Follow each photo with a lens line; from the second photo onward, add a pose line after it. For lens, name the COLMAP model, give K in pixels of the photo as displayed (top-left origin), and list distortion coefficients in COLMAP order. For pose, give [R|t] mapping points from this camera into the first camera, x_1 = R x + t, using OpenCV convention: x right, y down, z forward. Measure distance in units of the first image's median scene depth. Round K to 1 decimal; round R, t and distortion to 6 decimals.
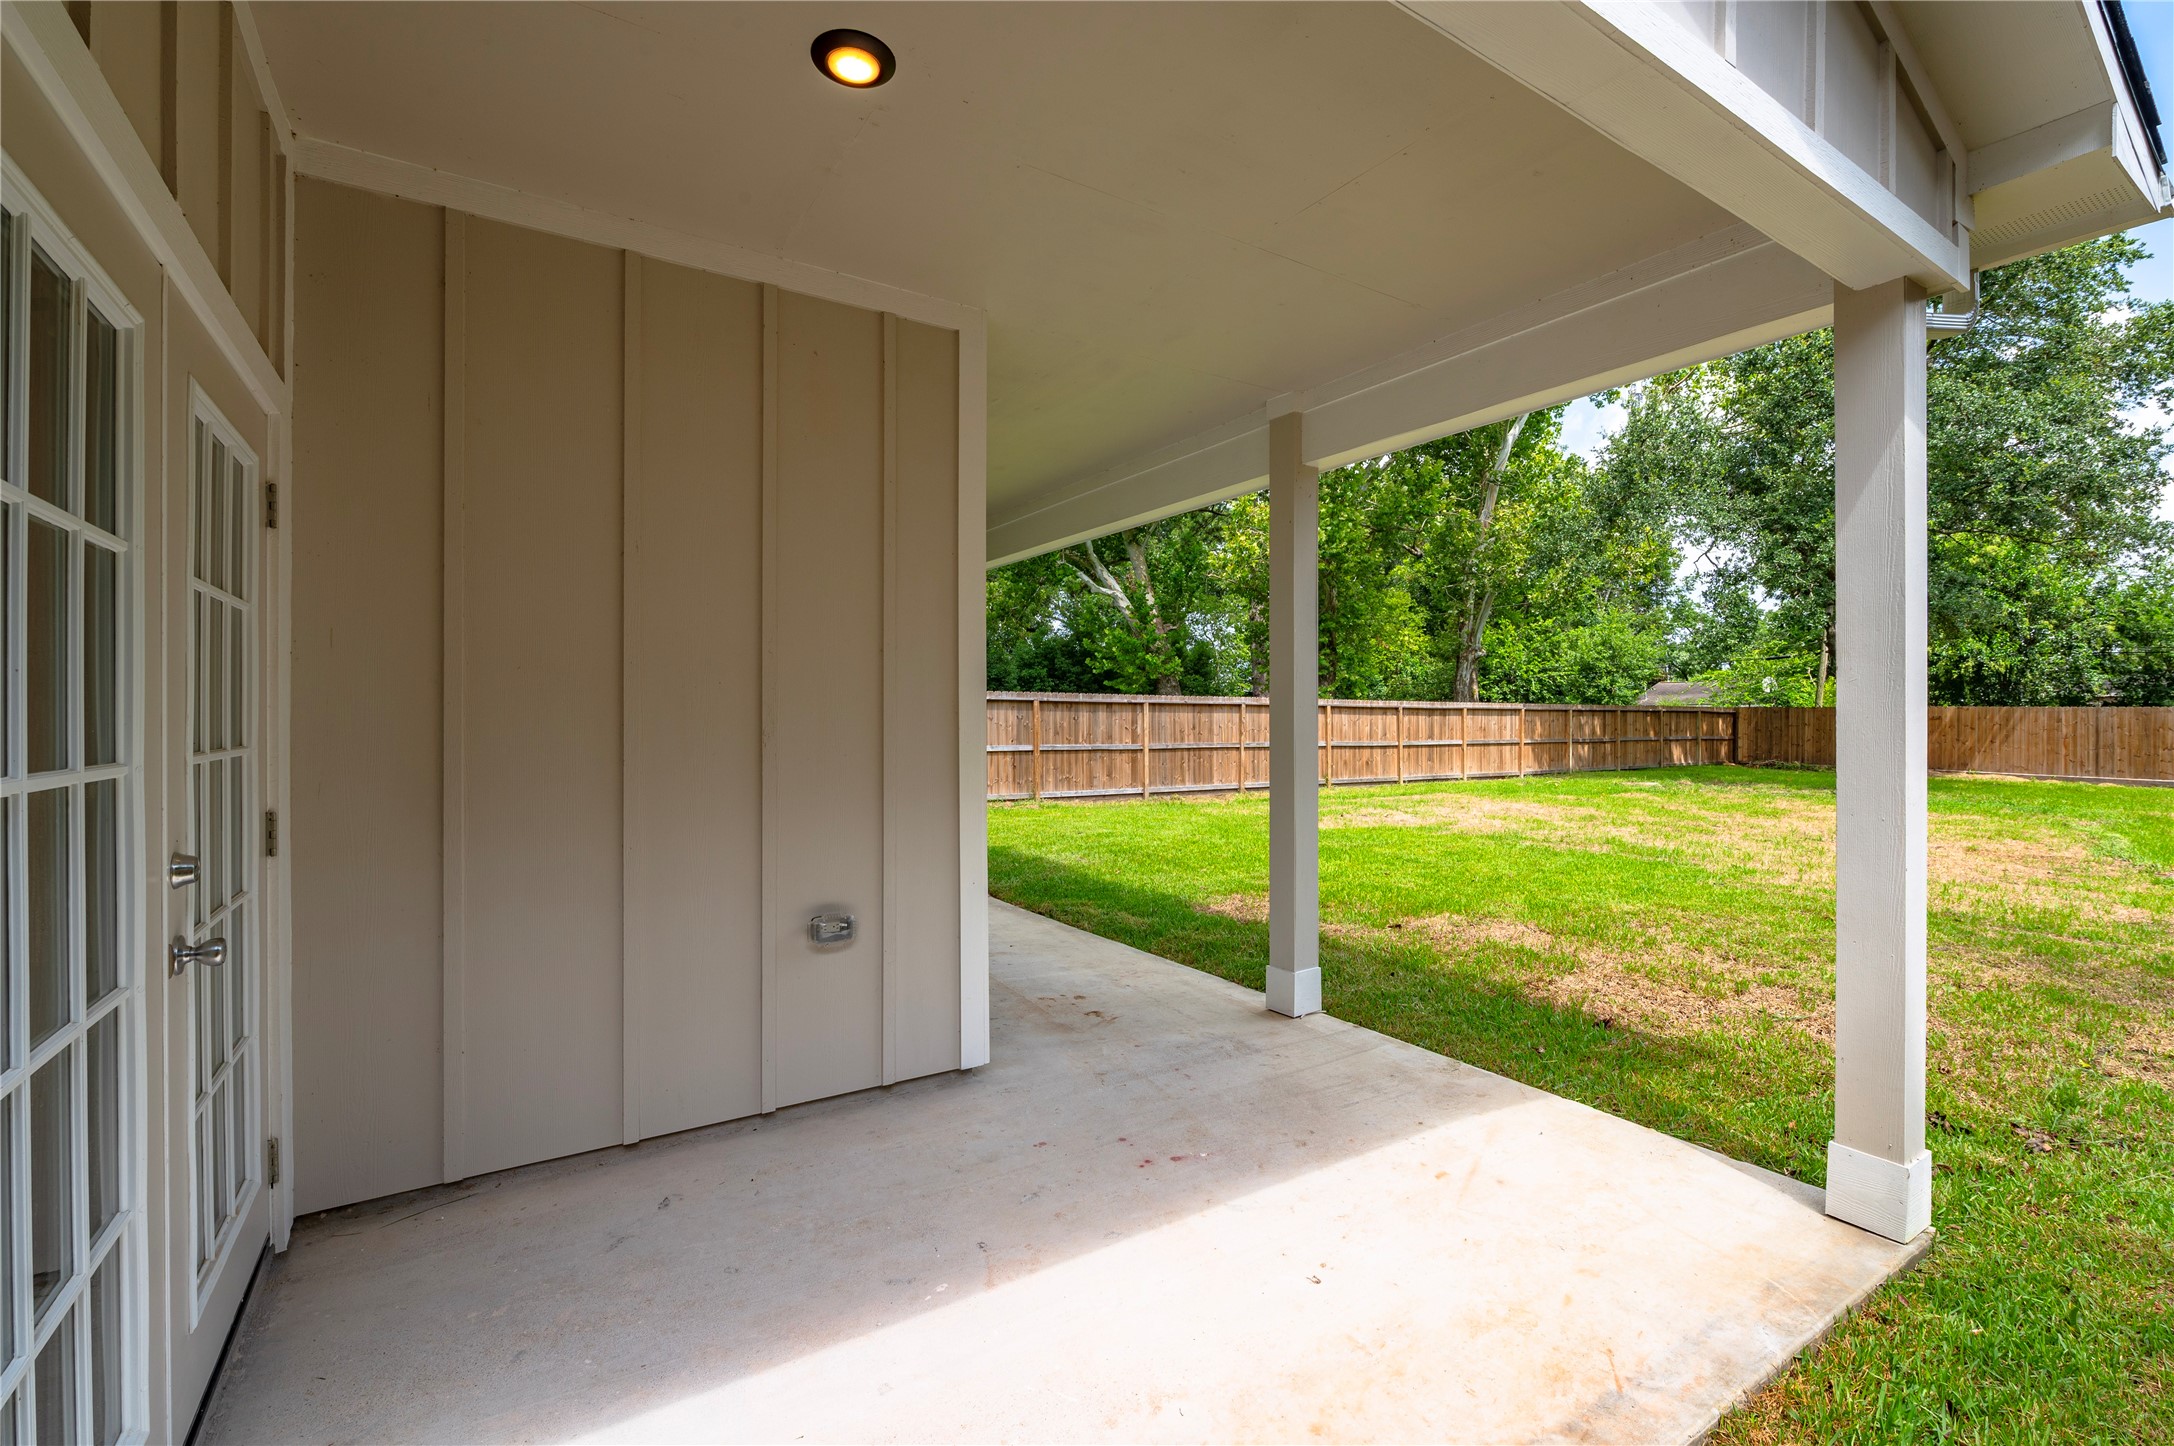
lens RADIAL K [[943.1, 0, 1070.2], [0, 943.1, 737.4], [0, 0, 1]] dist [-0.003261, -0.001189]
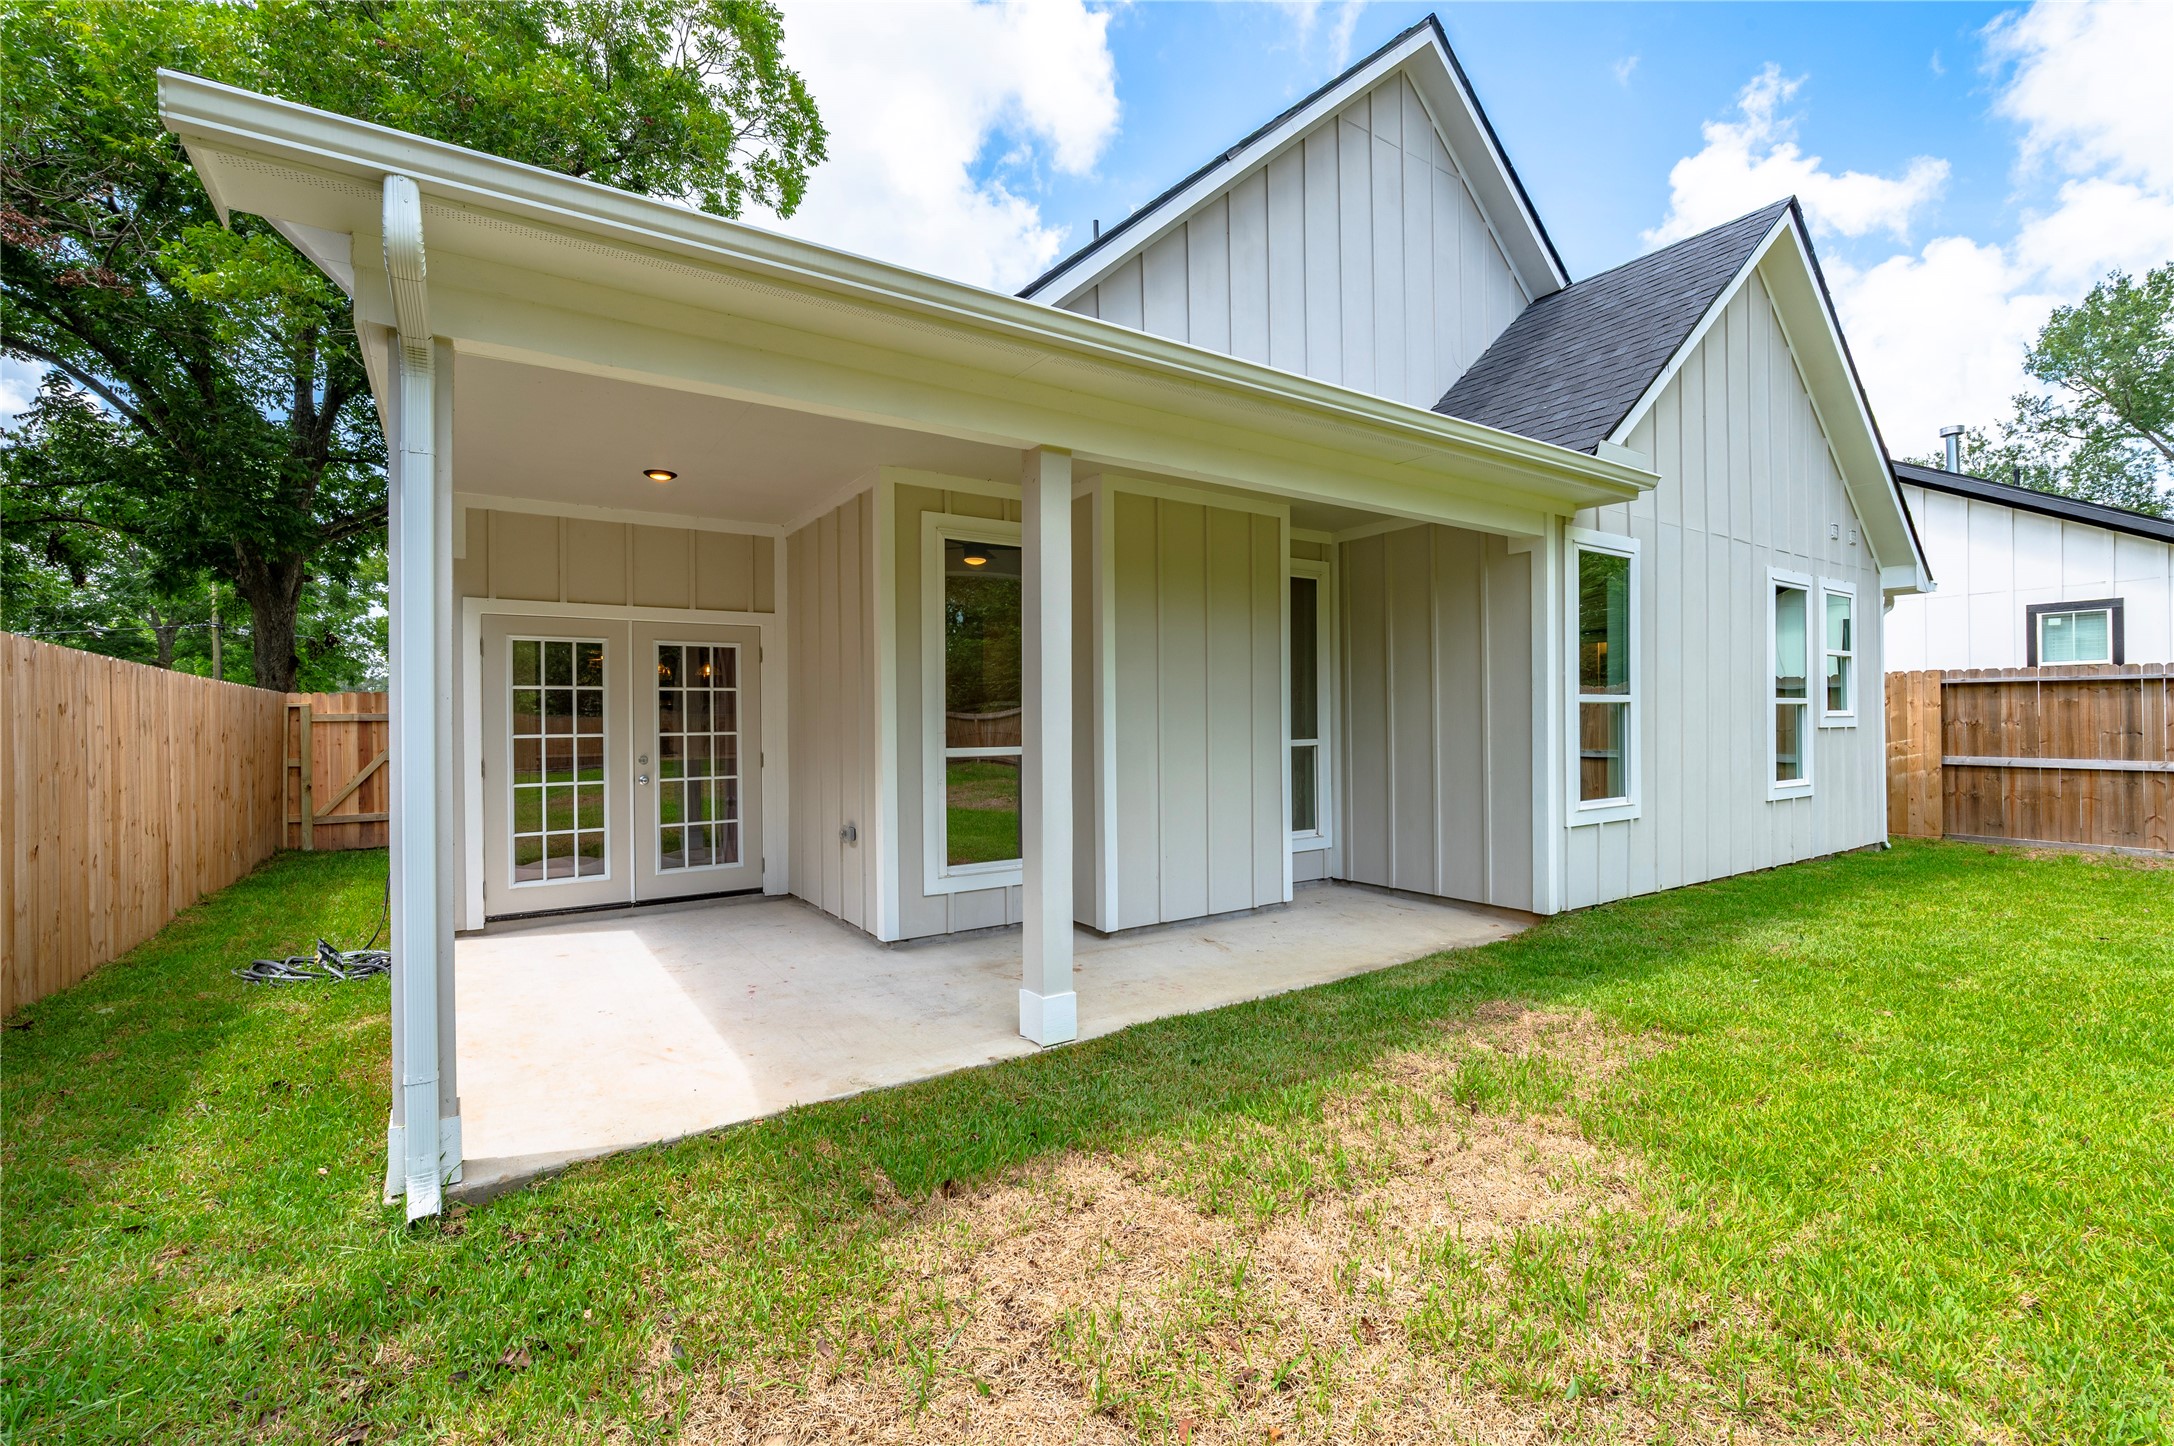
lens RADIAL K [[943.1, 0, 1071.0], [0, 943.1, 715.3], [0, 0, 1]] dist [-0.003261, -0.001189]
pose [[0.009833, 0.006910, -0.999928, 0.439652], [-0.008322, 0.999942, 0.006828, -0.011992], [0.999917, 0.008254, 0.009890, 0.385636]]
